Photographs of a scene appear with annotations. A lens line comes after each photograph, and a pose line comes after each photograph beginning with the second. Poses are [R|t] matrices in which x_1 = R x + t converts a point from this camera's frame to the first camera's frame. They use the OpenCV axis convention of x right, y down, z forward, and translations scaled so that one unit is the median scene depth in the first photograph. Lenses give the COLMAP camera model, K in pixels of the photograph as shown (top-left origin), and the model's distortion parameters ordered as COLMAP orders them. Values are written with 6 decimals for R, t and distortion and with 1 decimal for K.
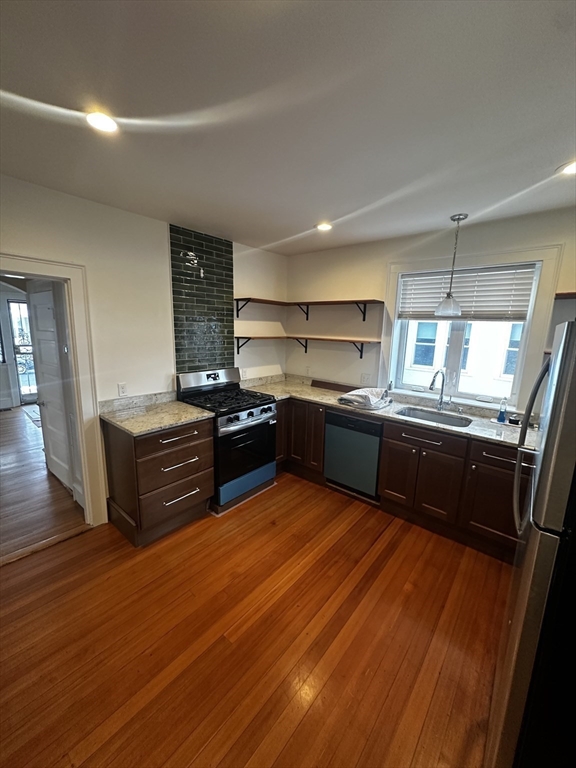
lens RADIAL K [[305.3, 0, 289.3], [0, 305.3, 383.1], [0, 0, 1]] dist [0.000334, -0.000400]
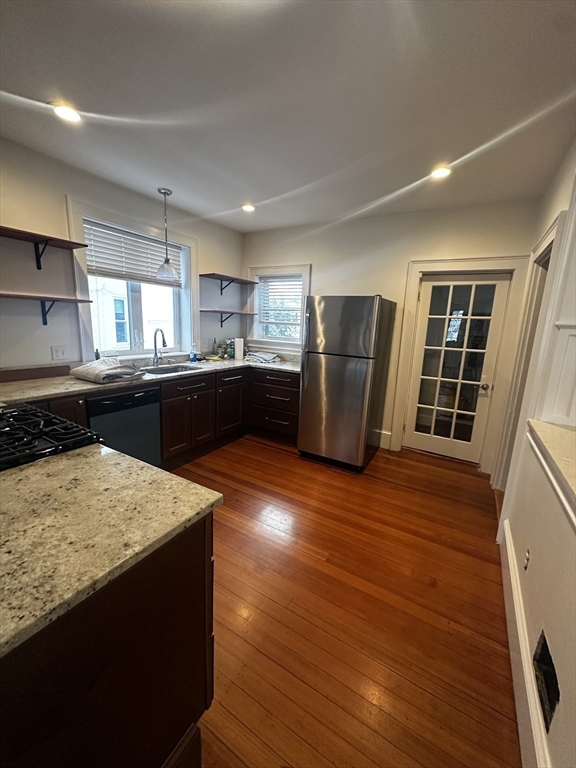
lens RADIAL K [[305.3, 0, 290.5], [0, 305.3, 382.2], [0, 0, 1]] dist [0.000334, -0.000400]
pose [[-0.164311, -0.226978, 0.959939, -0.690357], [0.129593, 0.959763, 0.249118, -0.069691], [-0.977859, 0.165334, -0.128285, 0.705368]]
